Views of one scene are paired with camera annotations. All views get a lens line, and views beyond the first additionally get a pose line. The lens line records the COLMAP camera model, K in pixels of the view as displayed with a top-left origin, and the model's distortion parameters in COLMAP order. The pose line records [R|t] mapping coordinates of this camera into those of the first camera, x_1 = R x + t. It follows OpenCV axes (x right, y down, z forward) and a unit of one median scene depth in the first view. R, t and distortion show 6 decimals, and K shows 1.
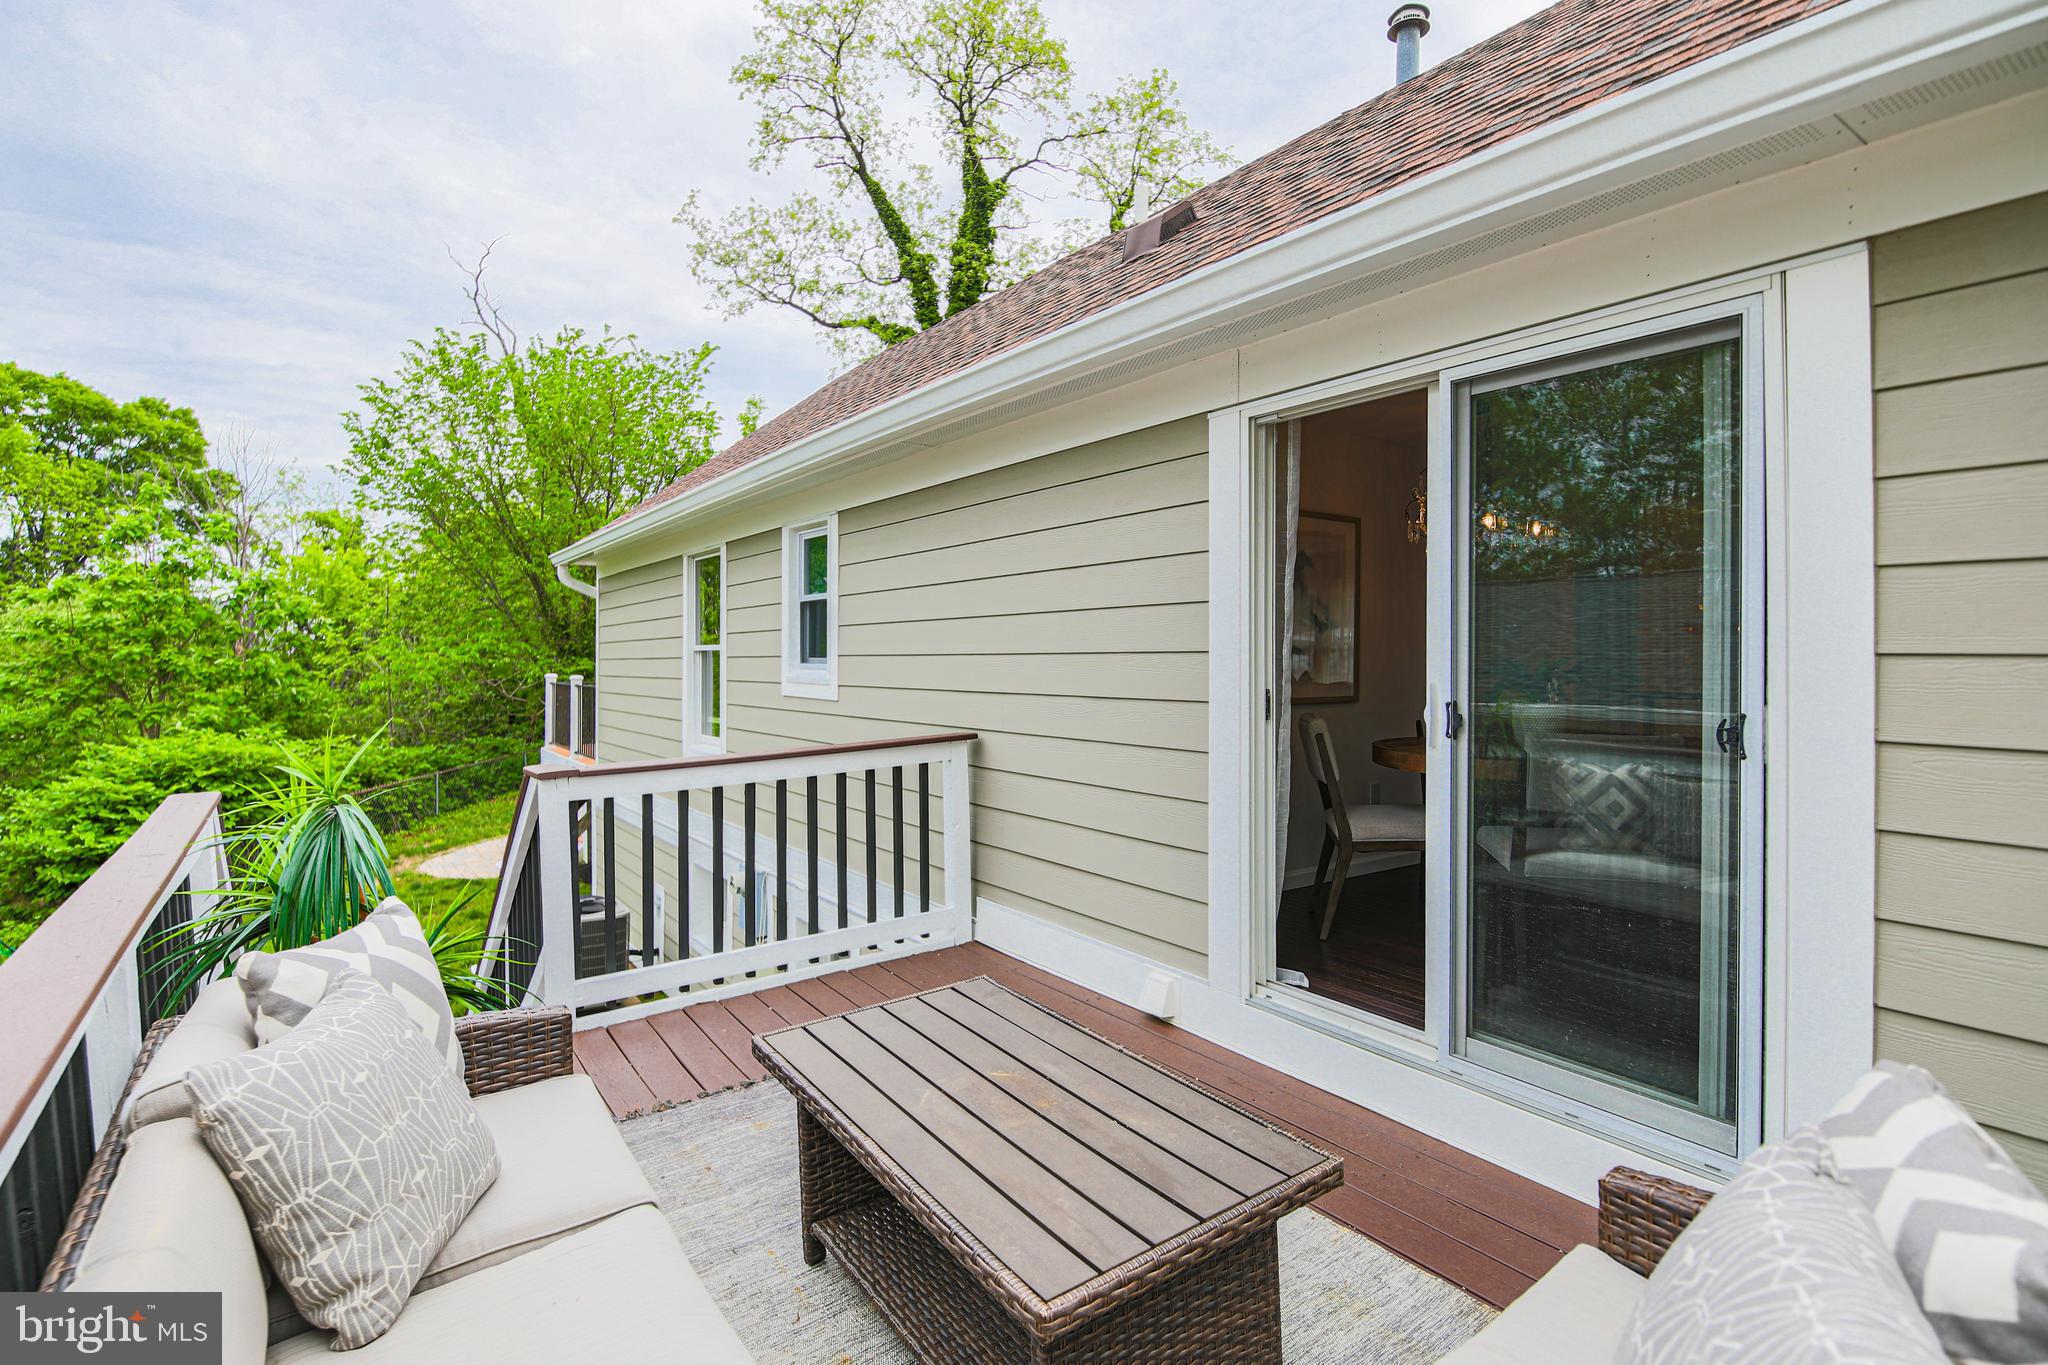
lens RADIAL K [[984.3, 0, 1033.2], [0, 984.3, 673.3], [0, 0, 1]] dist [-0.001019, -0.000779]
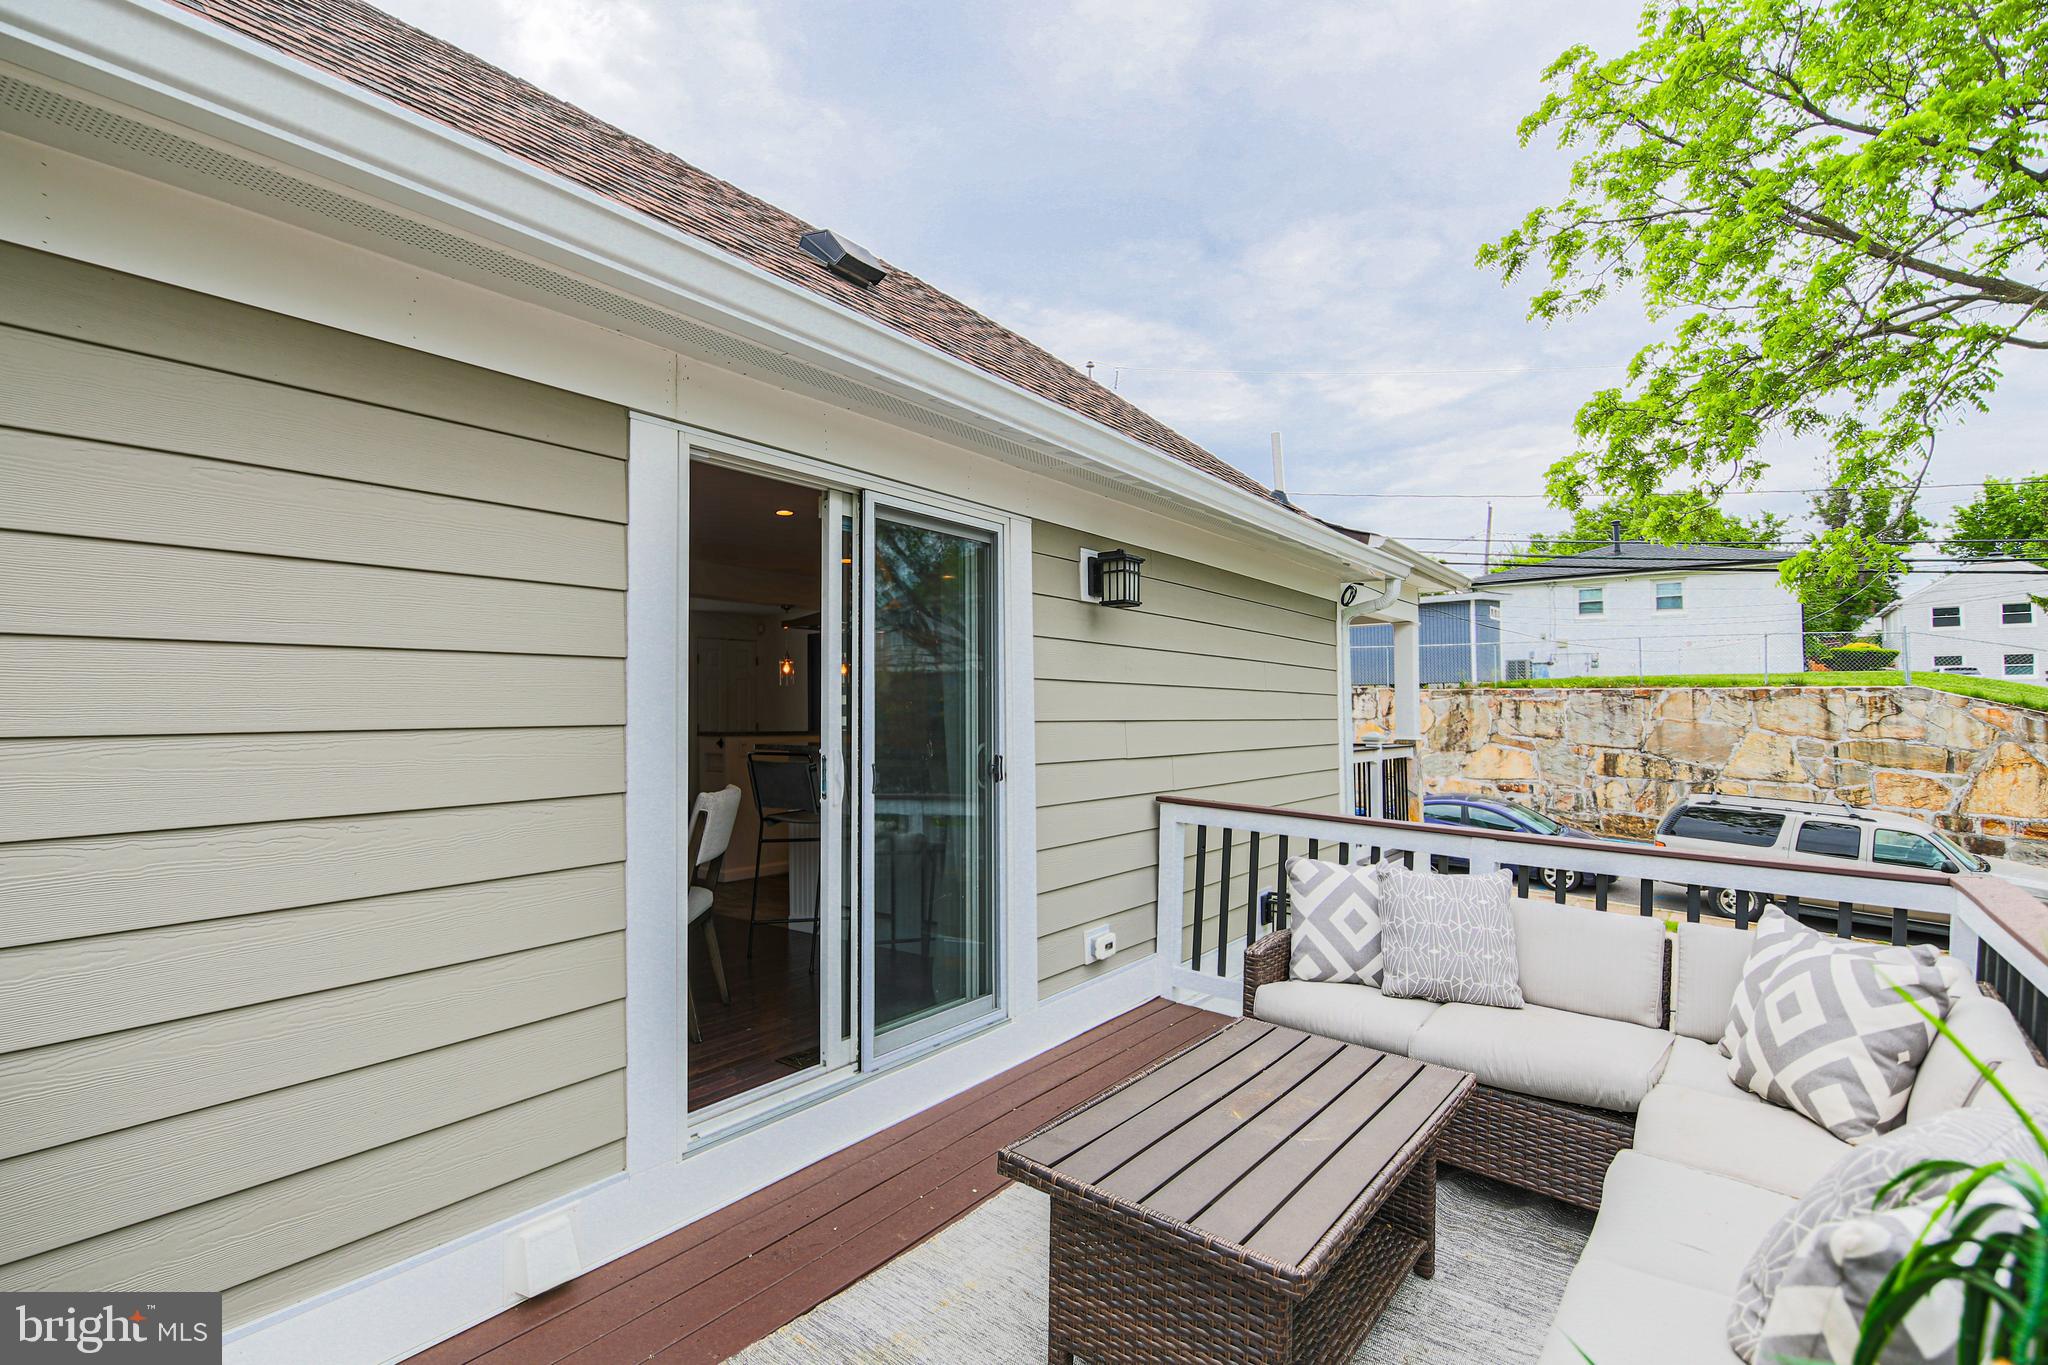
lens RADIAL K [[920.9, 0, 1024.0], [0, 920.9, 682.5], [0, 0, 1]] dist [0.000249, -0.000067]
pose [[-0.267999, 0.032841, 0.962859, -0.803253], [0.025457, 0.999311, -0.026999, -0.037931], [-0.963083, 0.017276, -0.268650, 1.245481]]
